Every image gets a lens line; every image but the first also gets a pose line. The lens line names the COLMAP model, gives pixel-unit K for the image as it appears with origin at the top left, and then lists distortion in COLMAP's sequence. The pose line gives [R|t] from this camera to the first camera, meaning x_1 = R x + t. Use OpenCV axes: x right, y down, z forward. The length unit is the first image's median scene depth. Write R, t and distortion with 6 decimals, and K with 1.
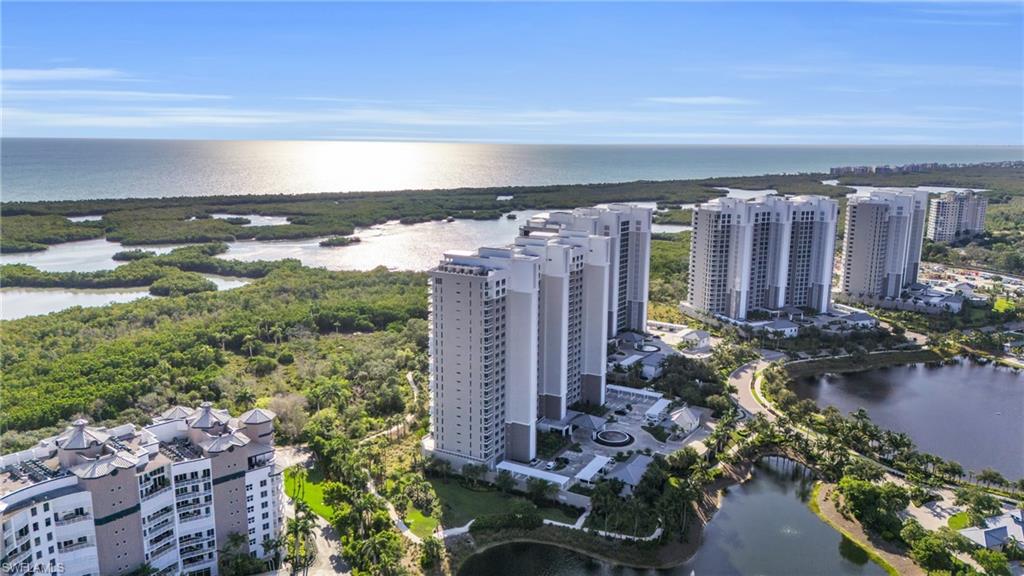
lens RADIAL K [[773.1, 0, 506.3], [0, 773.1, 293.2], [0, 0, 1]] dist [0.139375, -0.030921]
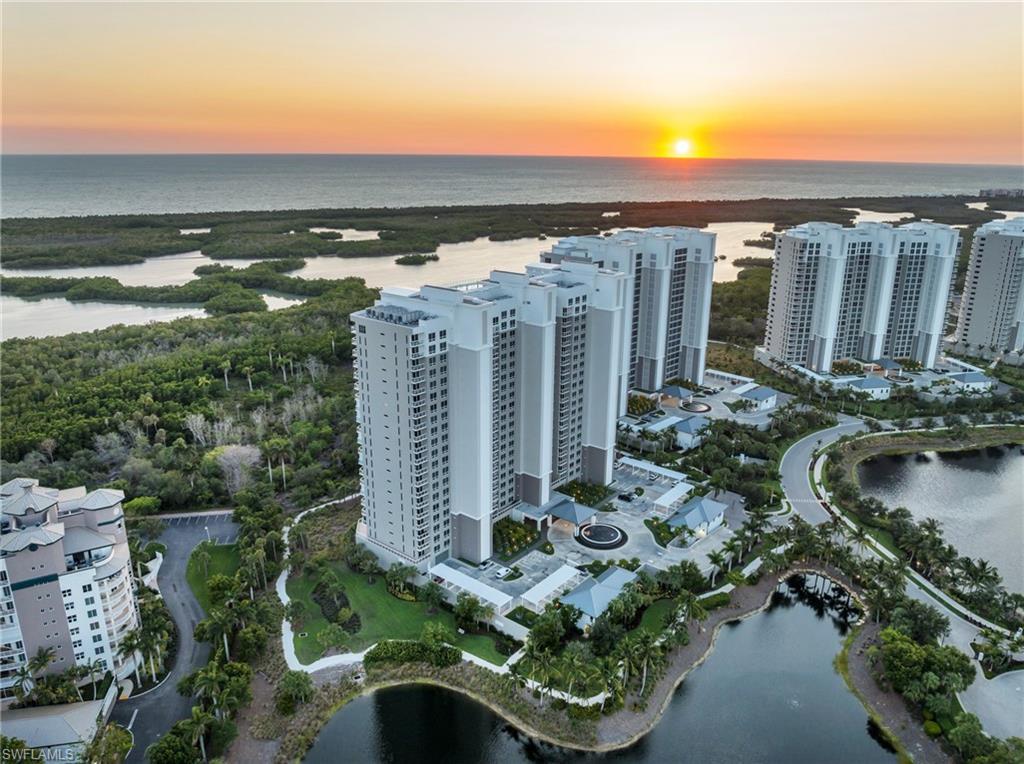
lens RADIAL K [[754.8, 0, 510.5], [0, 754.8, 387.5], [0, 0, 1]] dist [0.002353, -0.009031]
pose [[0.986129, 0.053030, -0.157282, 0.115334], [-0.036185, 0.993482, 0.108091, -0.028883], [0.161989, -0.100901, 0.981620, 0.187992]]
